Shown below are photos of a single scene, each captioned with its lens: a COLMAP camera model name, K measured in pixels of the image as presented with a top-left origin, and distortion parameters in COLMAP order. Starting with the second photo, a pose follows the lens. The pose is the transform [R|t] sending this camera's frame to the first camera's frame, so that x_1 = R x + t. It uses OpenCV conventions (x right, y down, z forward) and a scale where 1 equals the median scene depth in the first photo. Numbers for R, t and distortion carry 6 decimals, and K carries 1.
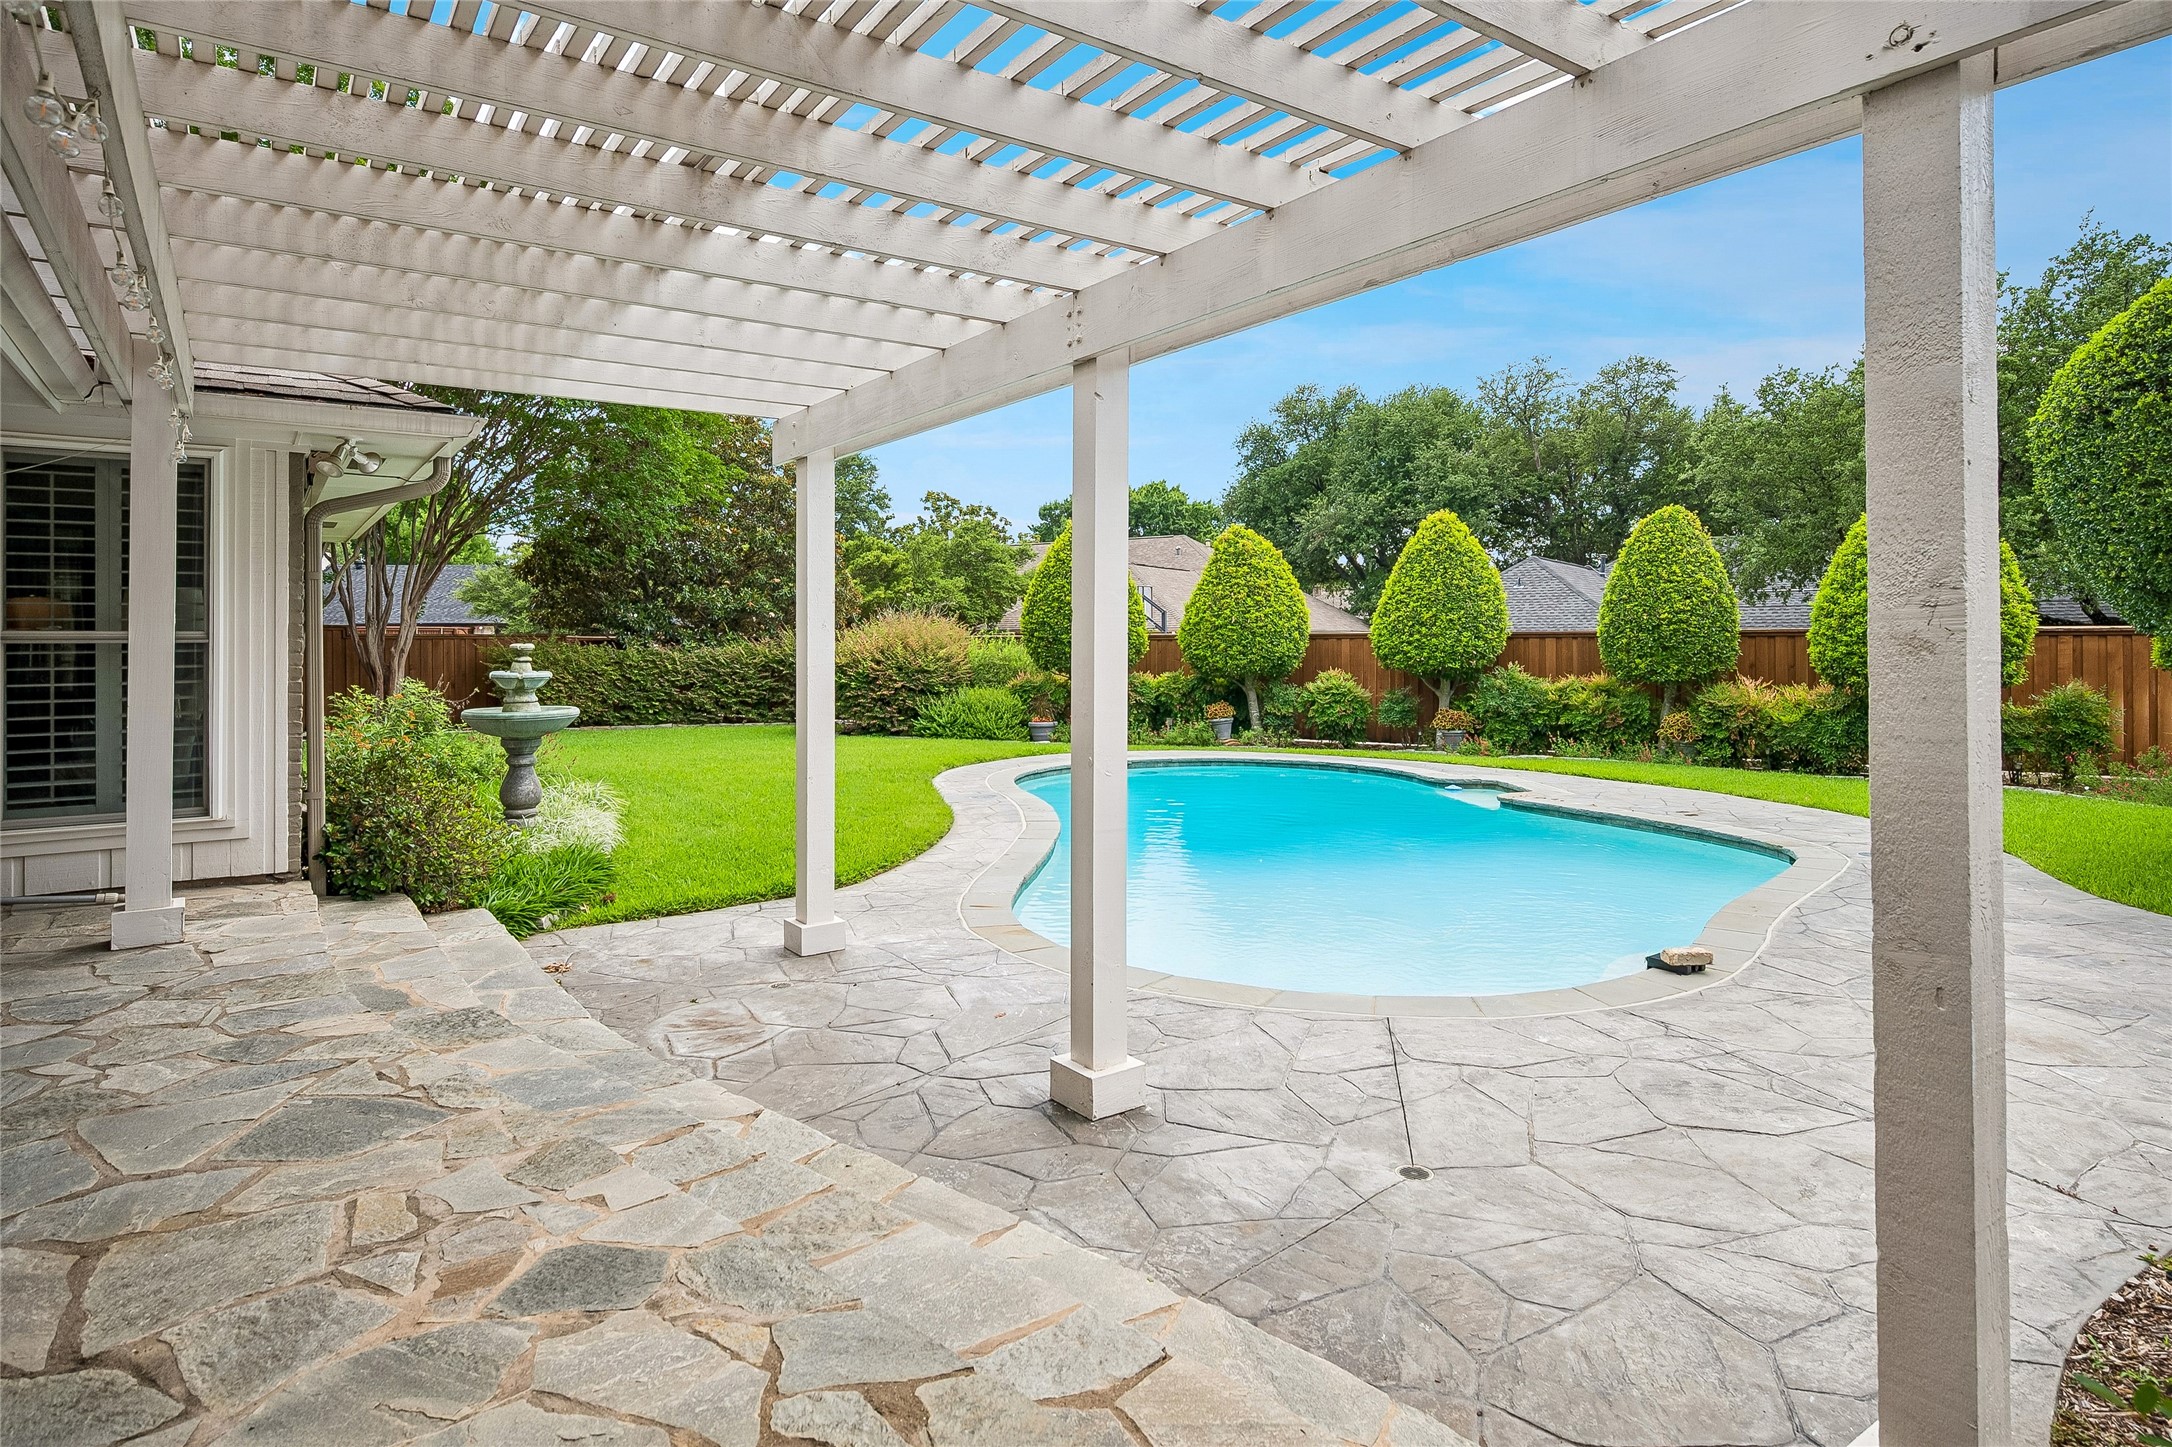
lens RADIAL K [[1189.4, 0, 1086.5], [0, 1189.4, 719.6], [0, 0, 1]] dist [0.000571, 0.000175]
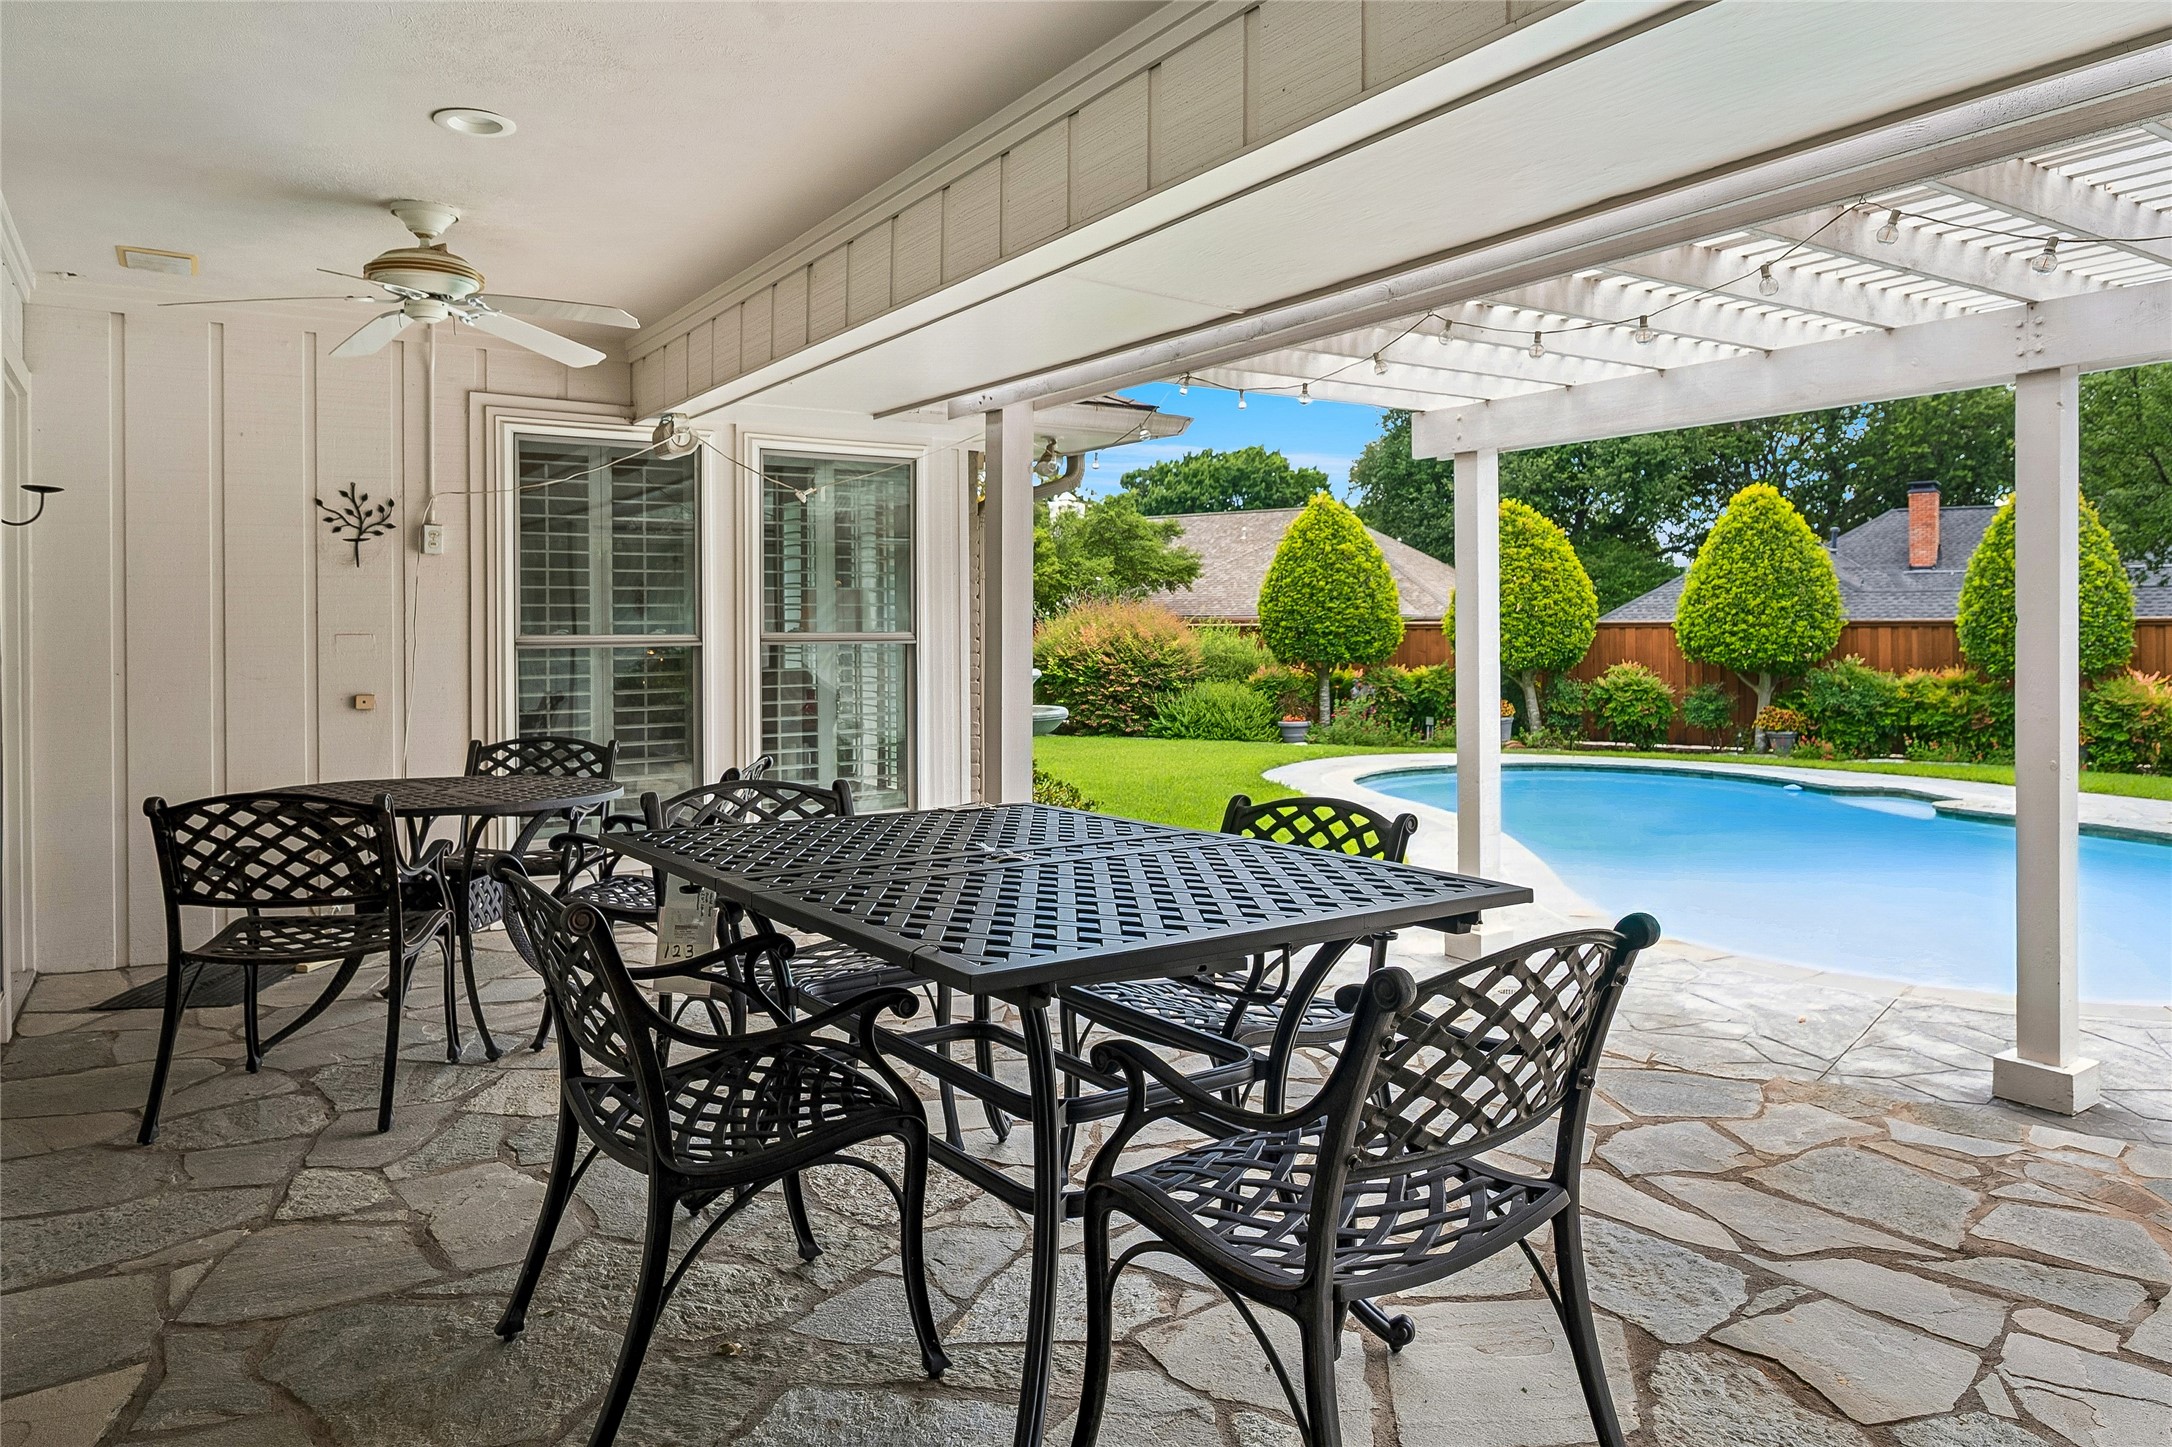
lens RADIAL K [[1372.0, 0, 1085.6], [0, 1372.0, 726.9], [0, 0, 1]] dist [0.003026, -0.001070]
pose [[0.999376, 0.001288, -0.035300, -0.171936], [-0.001042, 0.999975, 0.007008, -0.000984], [0.035308, -0.006967, 0.999352, -0.044821]]
